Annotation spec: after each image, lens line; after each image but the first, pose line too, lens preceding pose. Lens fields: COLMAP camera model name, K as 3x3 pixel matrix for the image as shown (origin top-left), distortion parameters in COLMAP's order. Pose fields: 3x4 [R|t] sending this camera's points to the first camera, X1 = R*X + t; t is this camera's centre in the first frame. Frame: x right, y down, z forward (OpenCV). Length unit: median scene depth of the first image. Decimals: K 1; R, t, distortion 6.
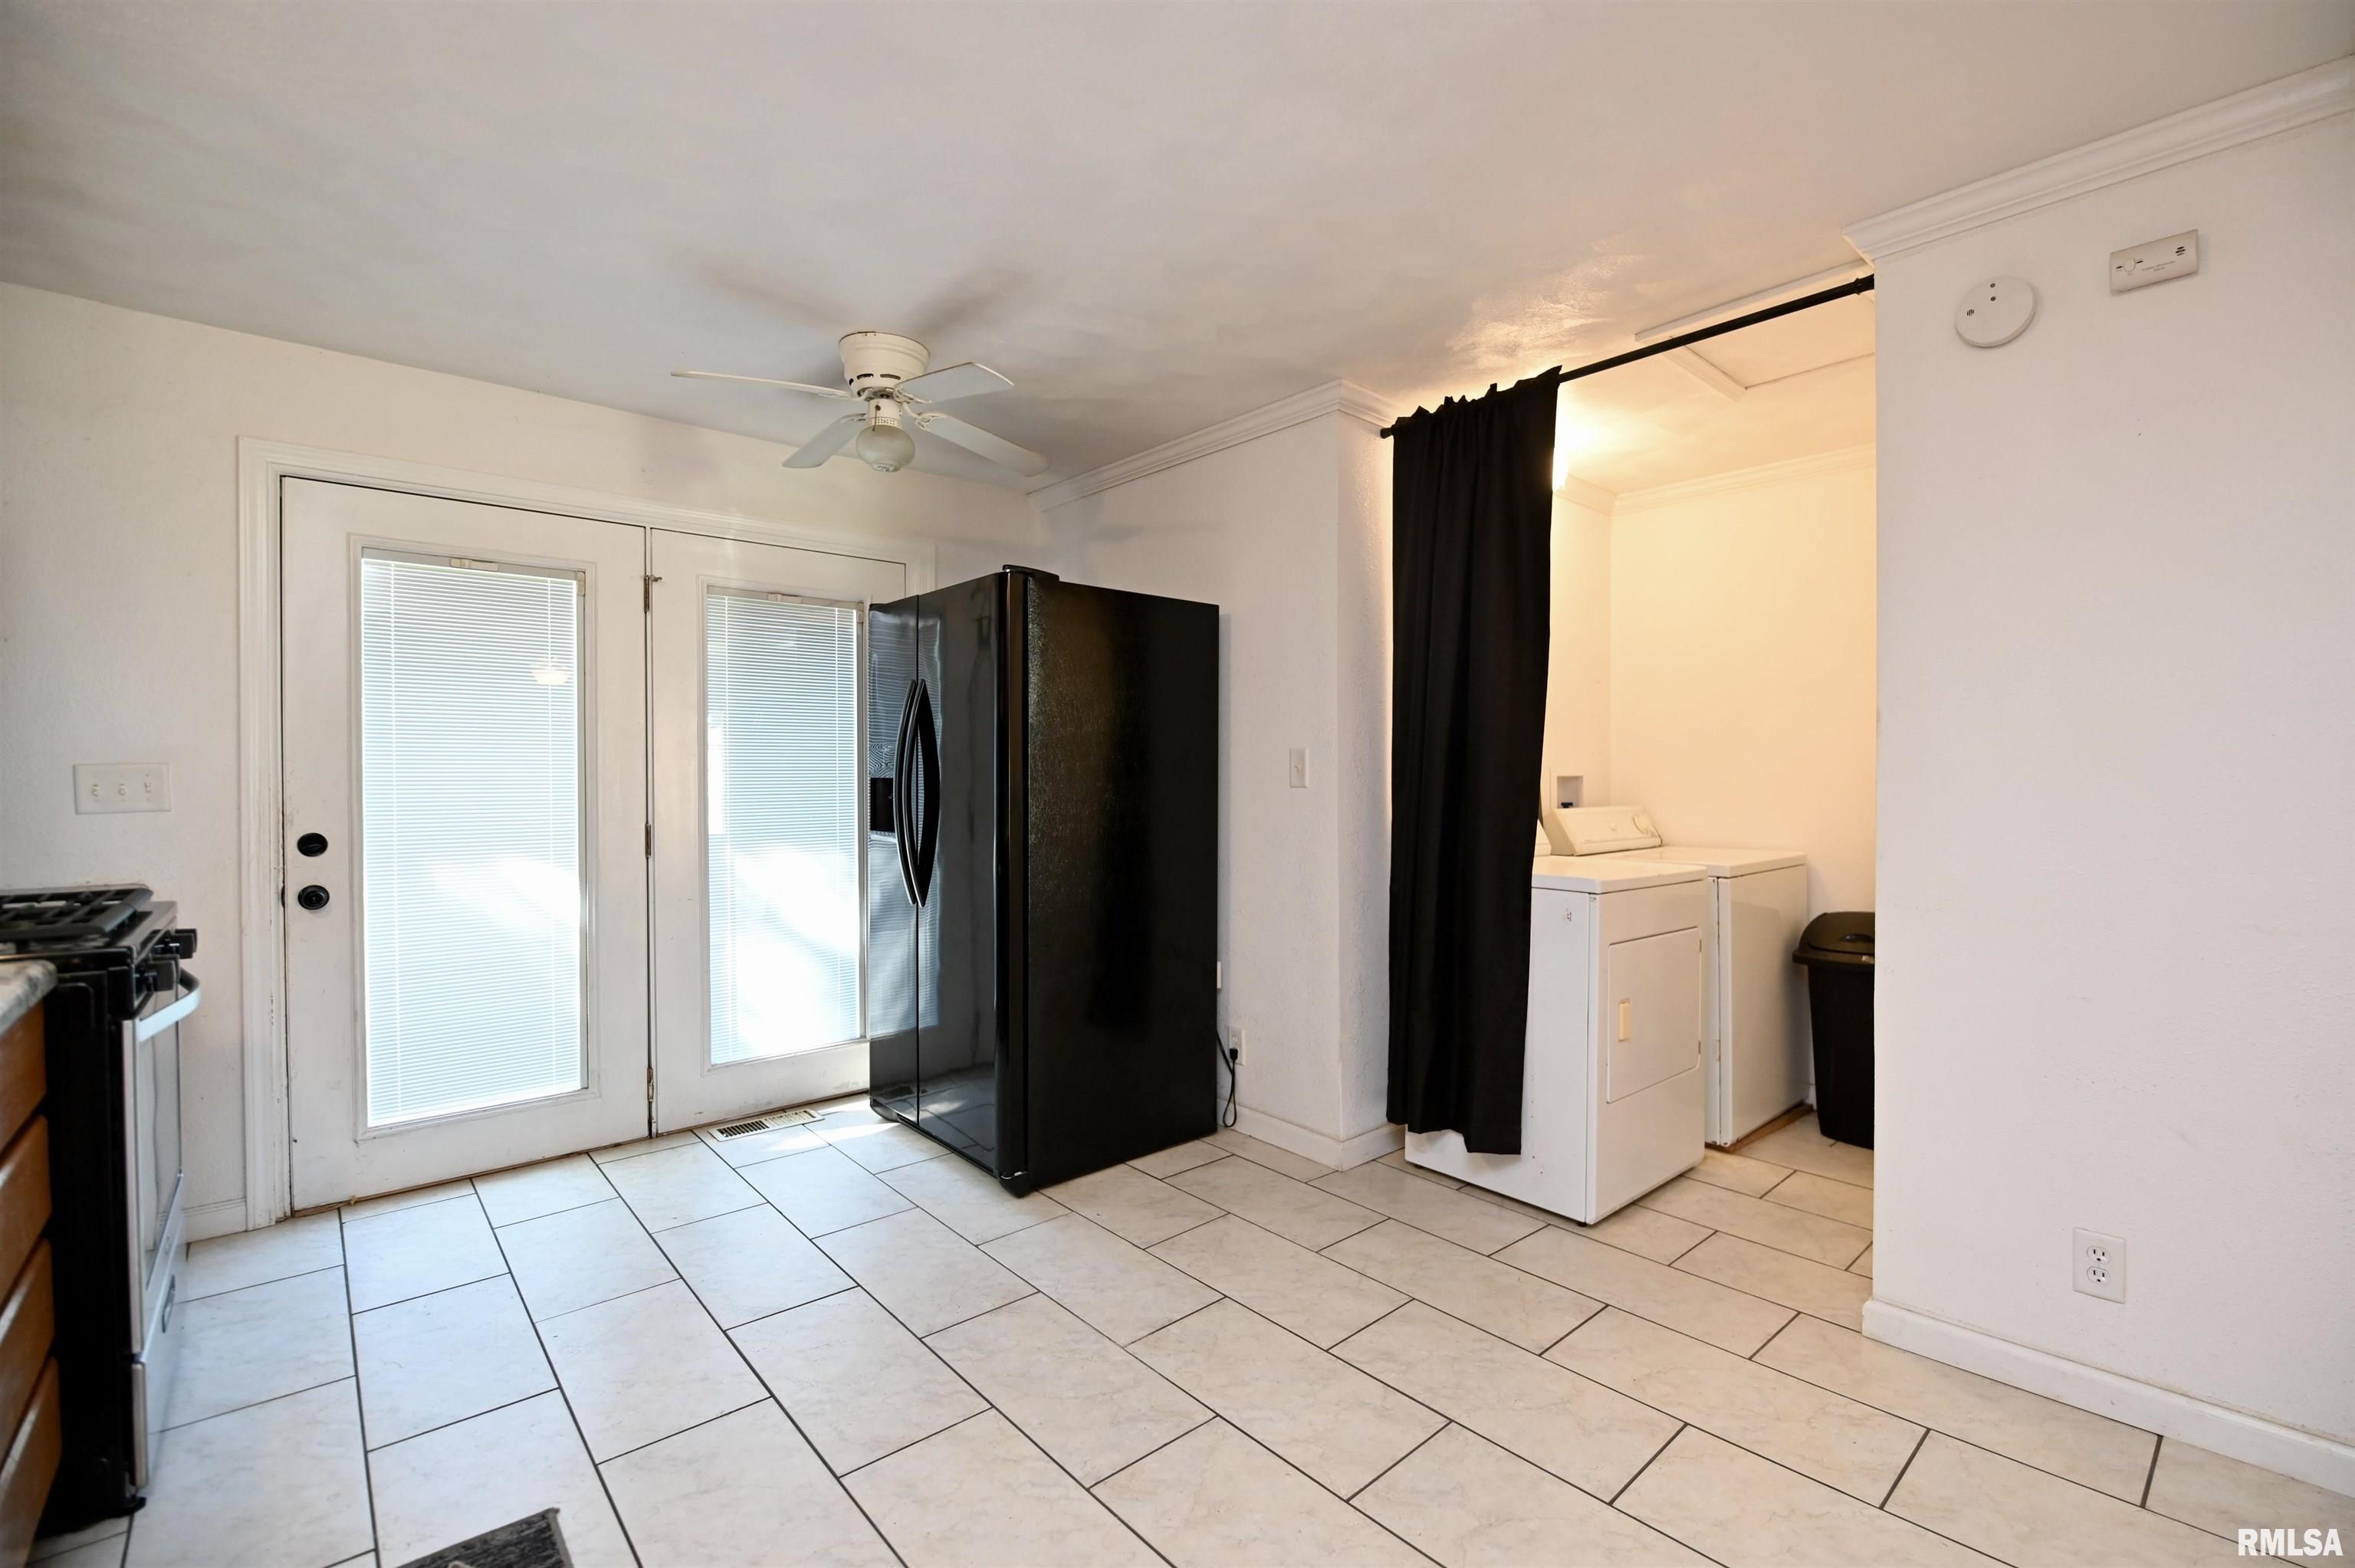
lens RADIAL K [[1021.4, 0, 1189.2], [0, 1021.4, 784.0], [0, 0, 1]] dist [-0.015325, -0.005609]
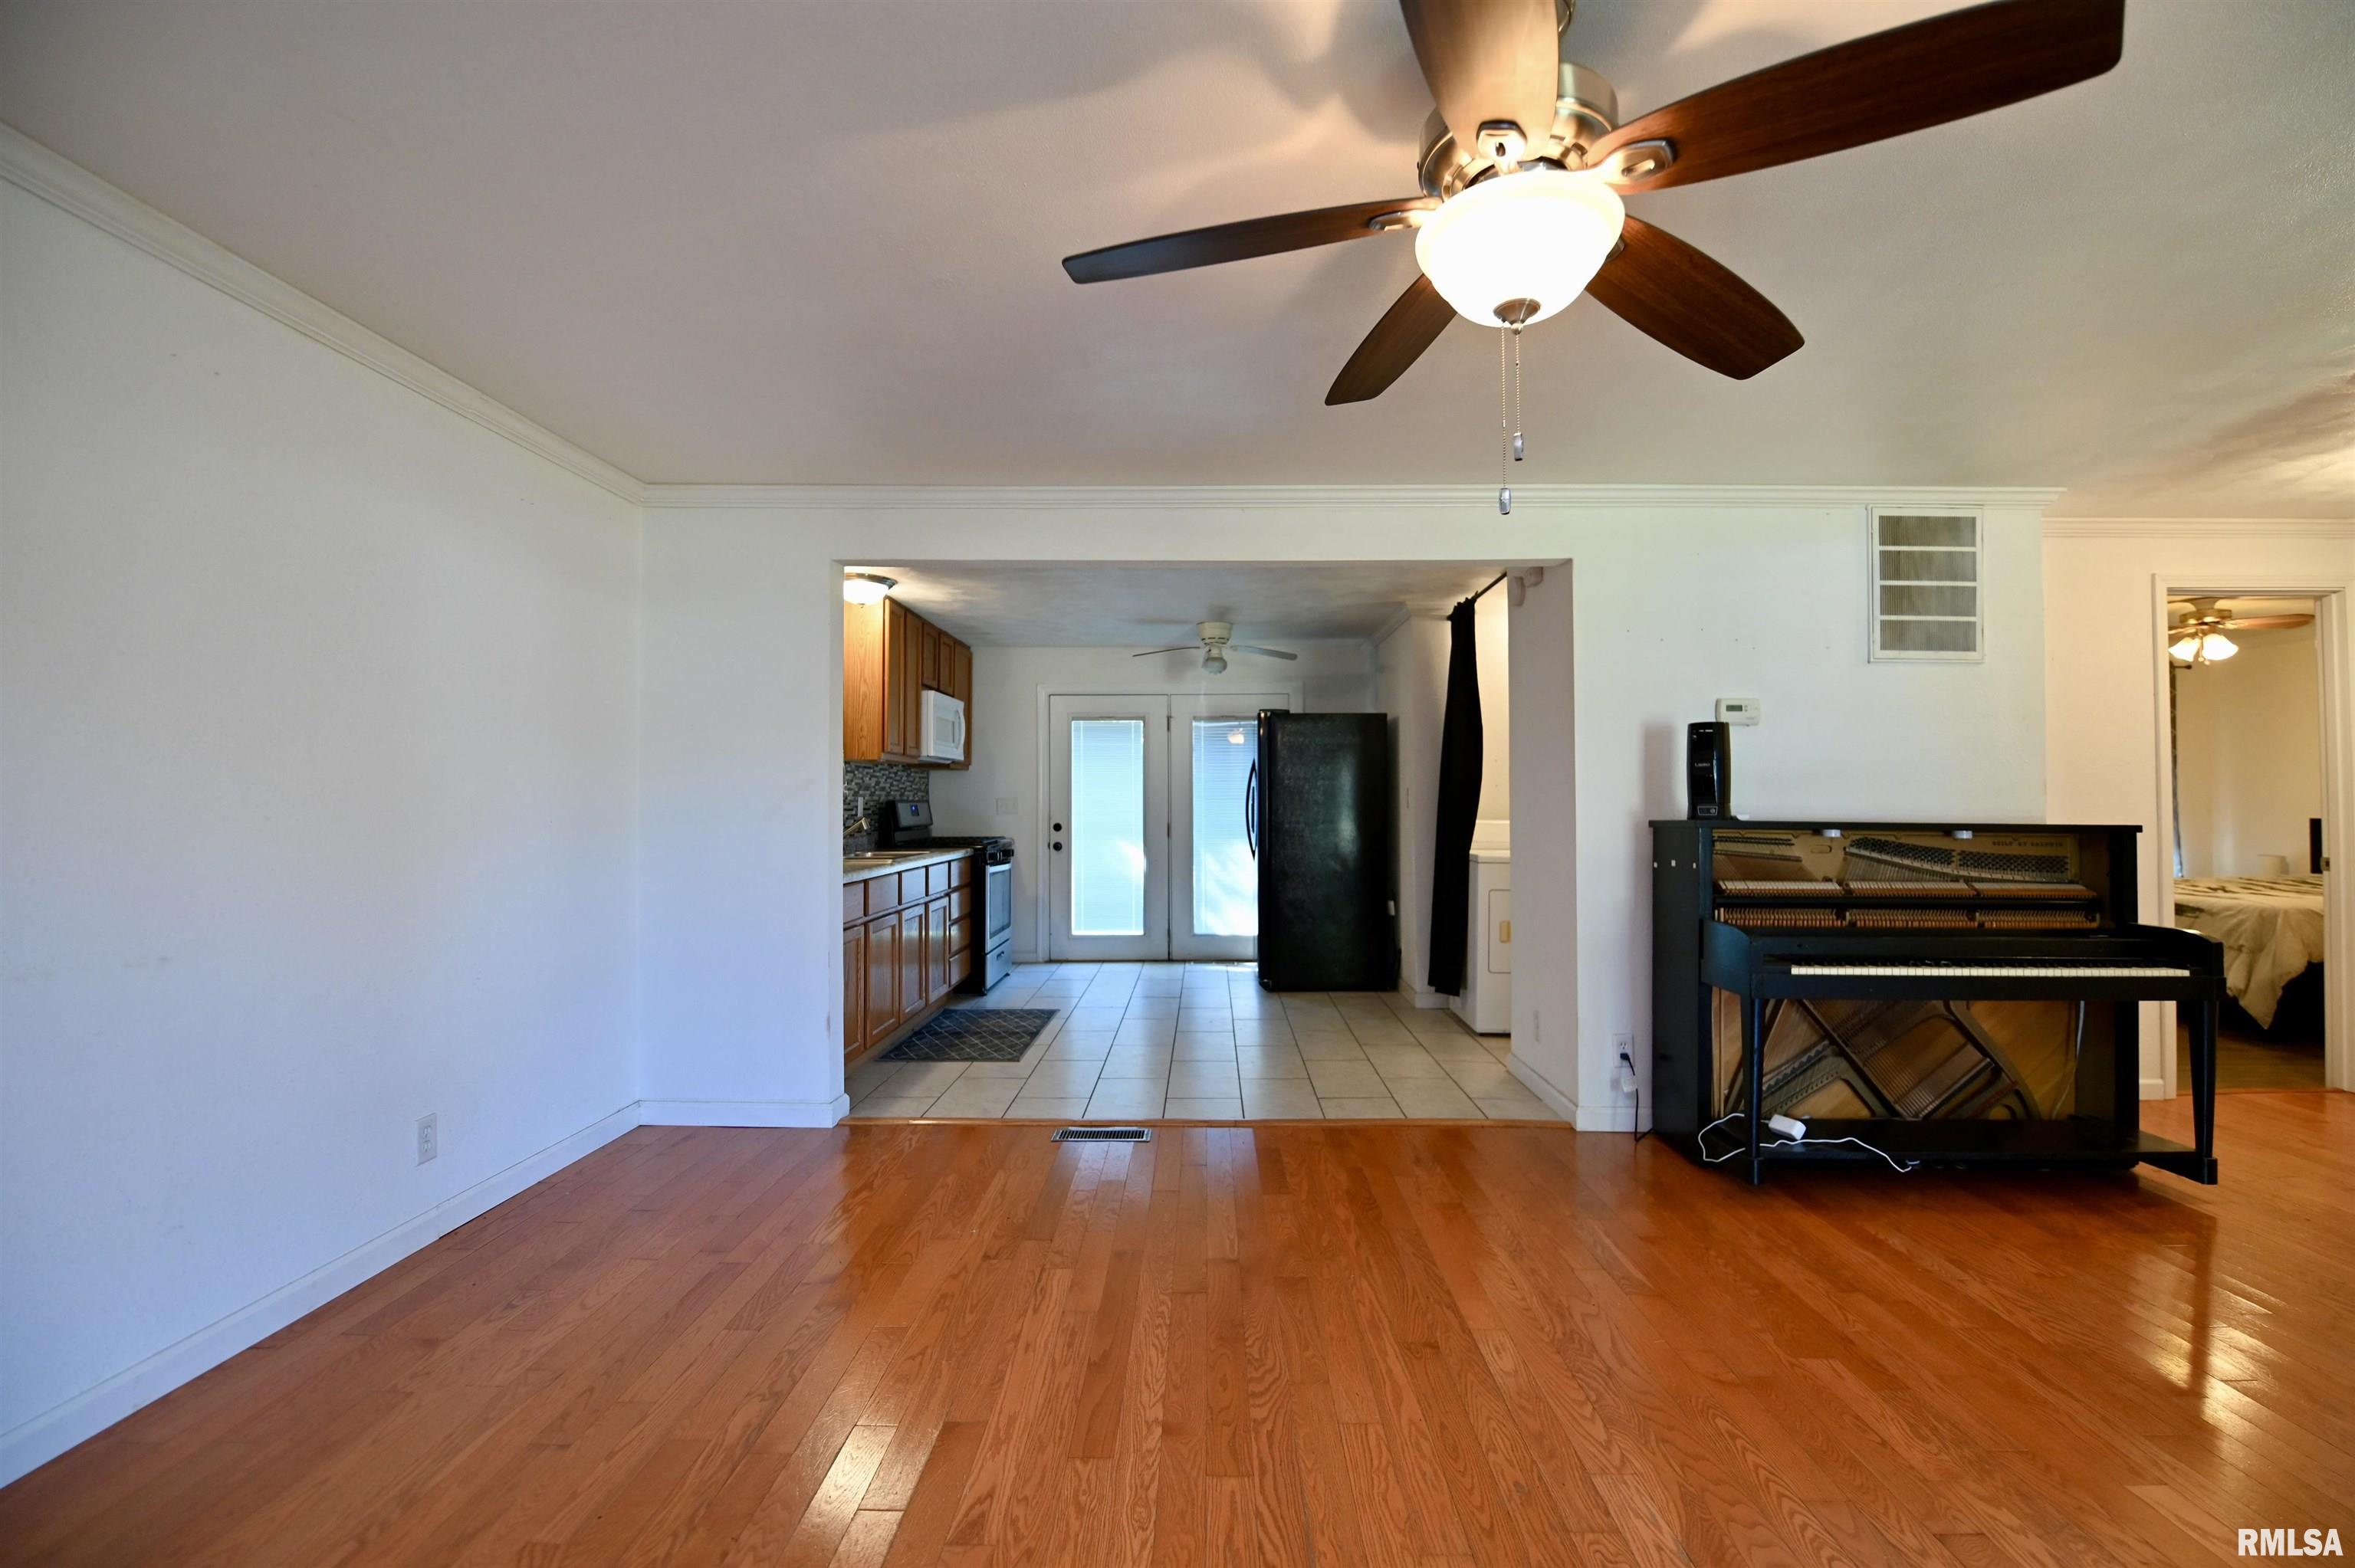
lens RADIAL K [[1021.4, 0, 1175.8], [0, 1021.4, 783.0], [0, 0, 1]] dist [-0.015325, -0.005609]
pose [[0.715343, -0.011891, -0.698673, 1.205552], [-0.006103, 0.999711, -0.023263, 0.002392], [0.698747, 0.020905, 0.715063, -0.710887]]
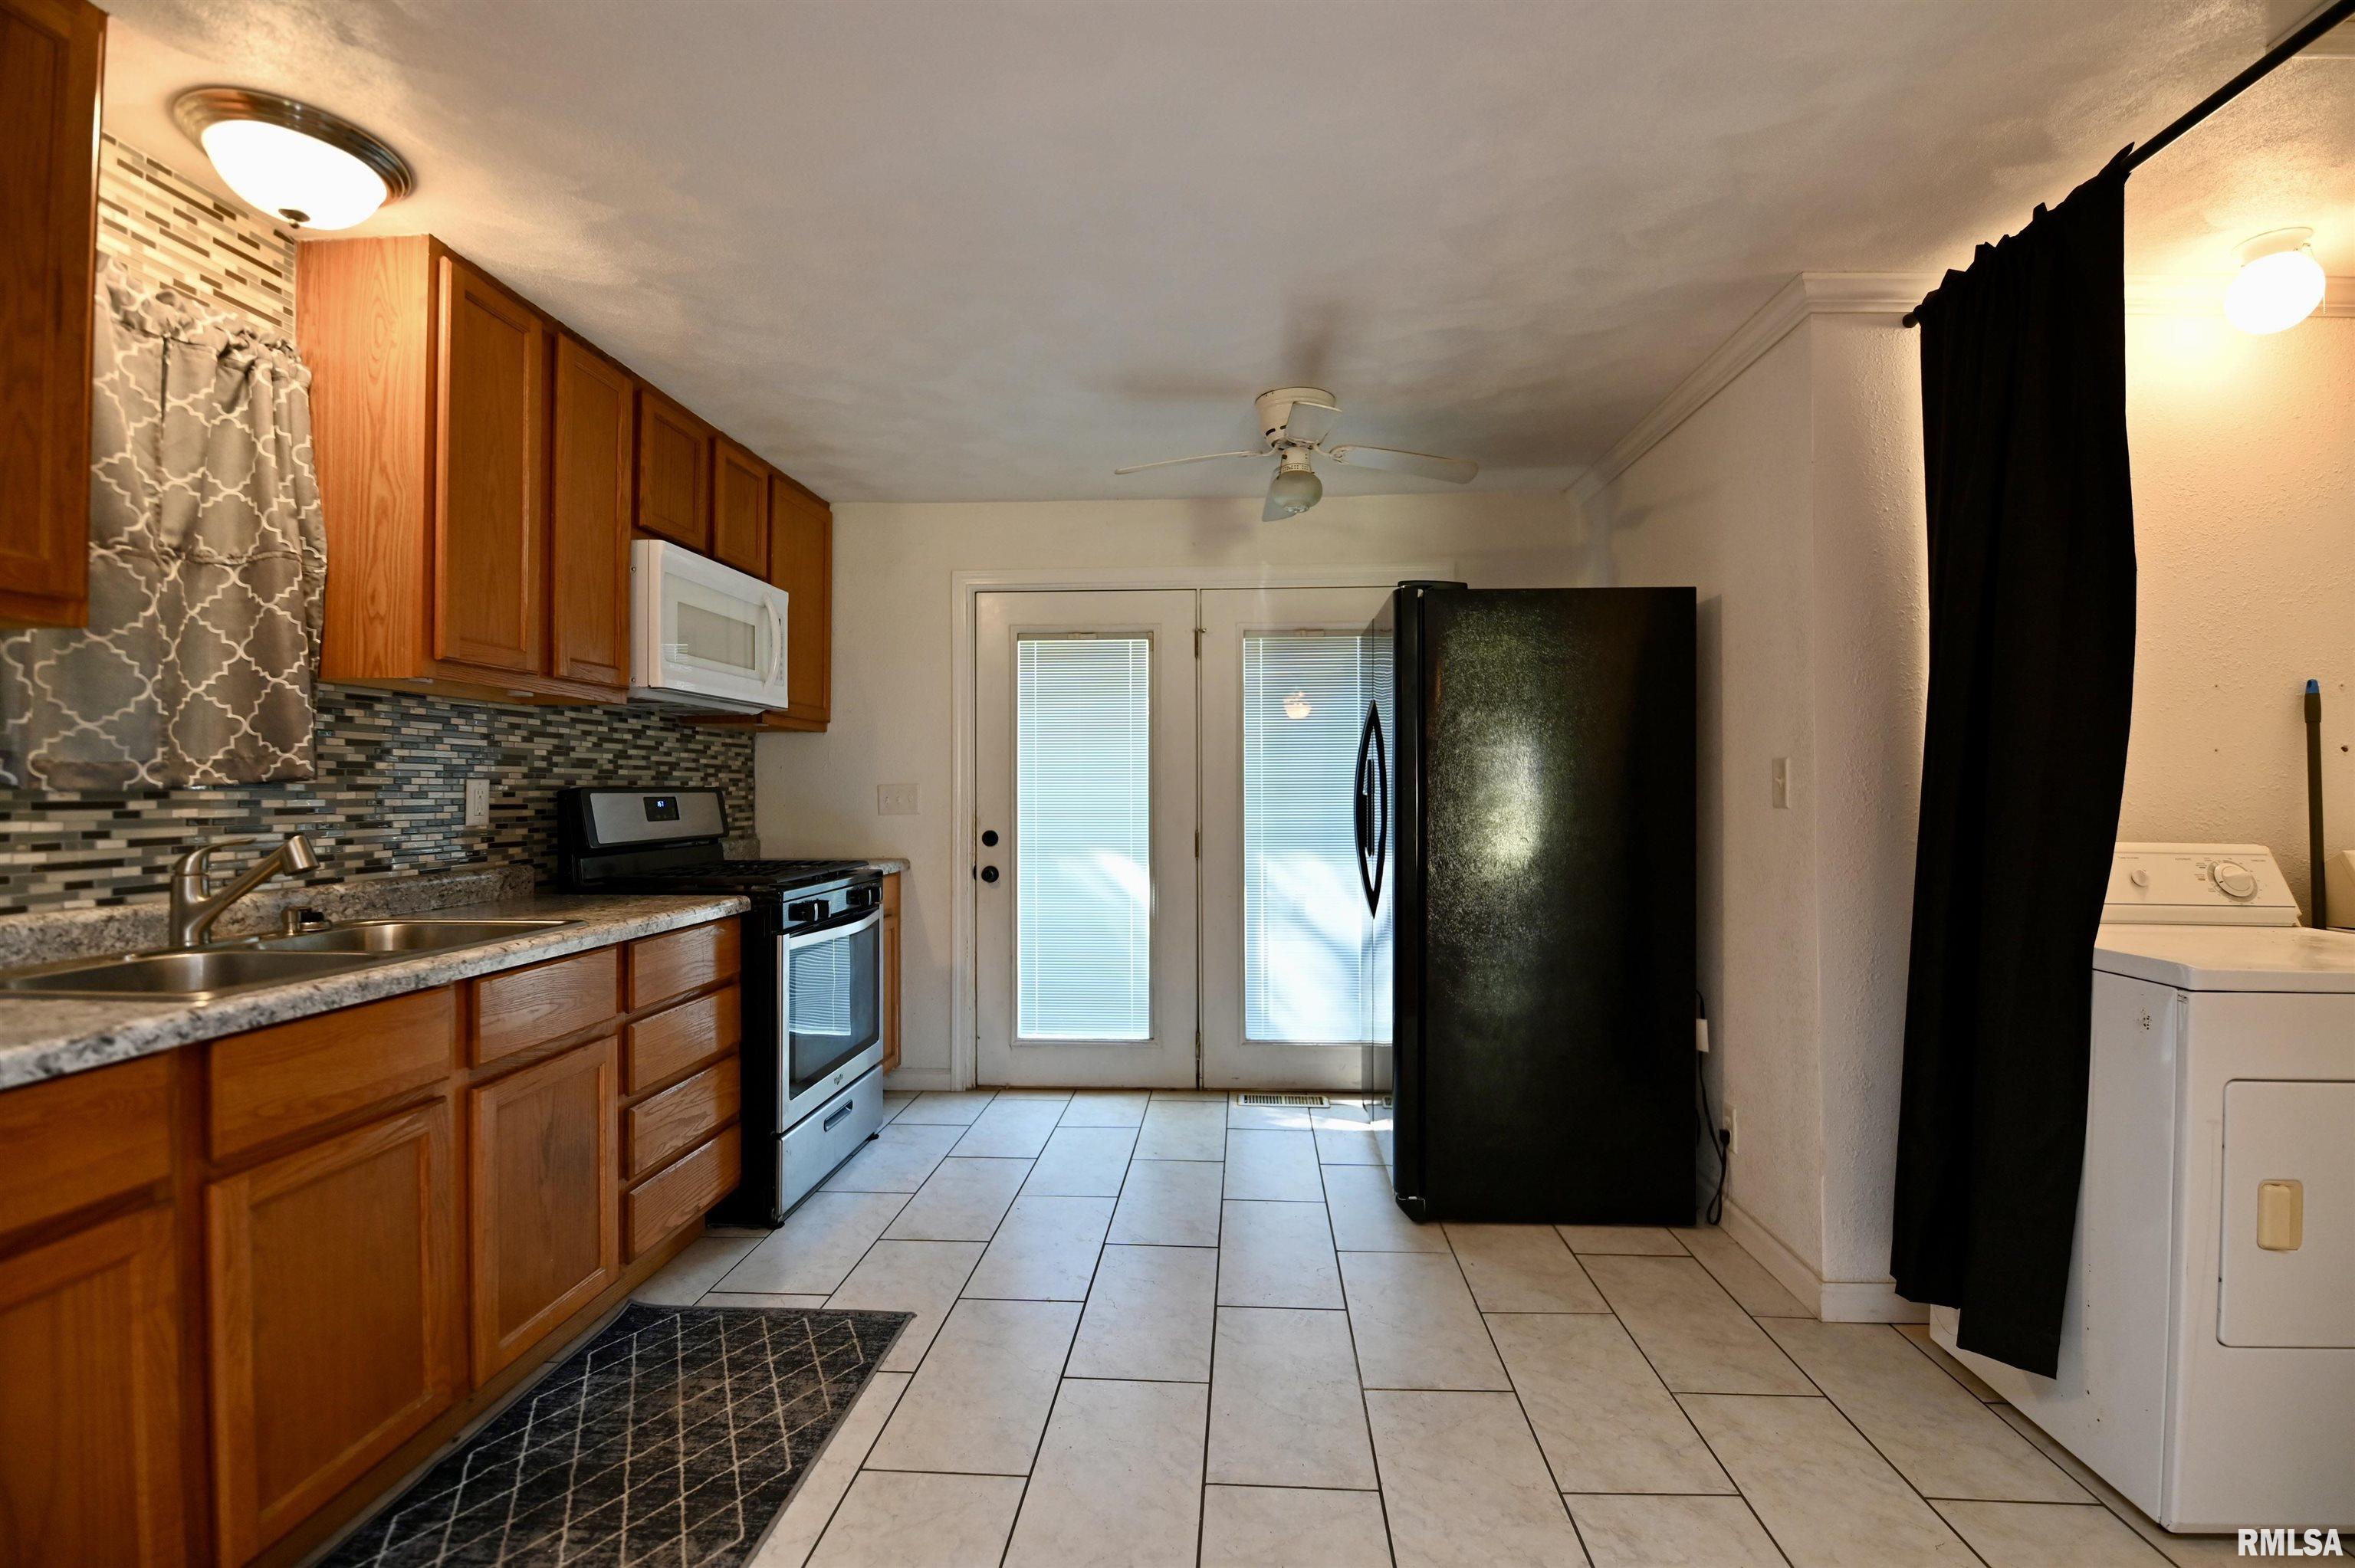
lens RADIAL K [[1021.4, 0, 1193.3], [0, 1021.4, 782.2], [0, 0, 1]] dist [-0.015325, -0.005609]
pose [[0.699966, -0.005408, -0.714156, 0.372646], [-0.006791, 0.999876, -0.014227, -0.002585], [0.714144, 0.014808, 0.699842, 0.150656]]
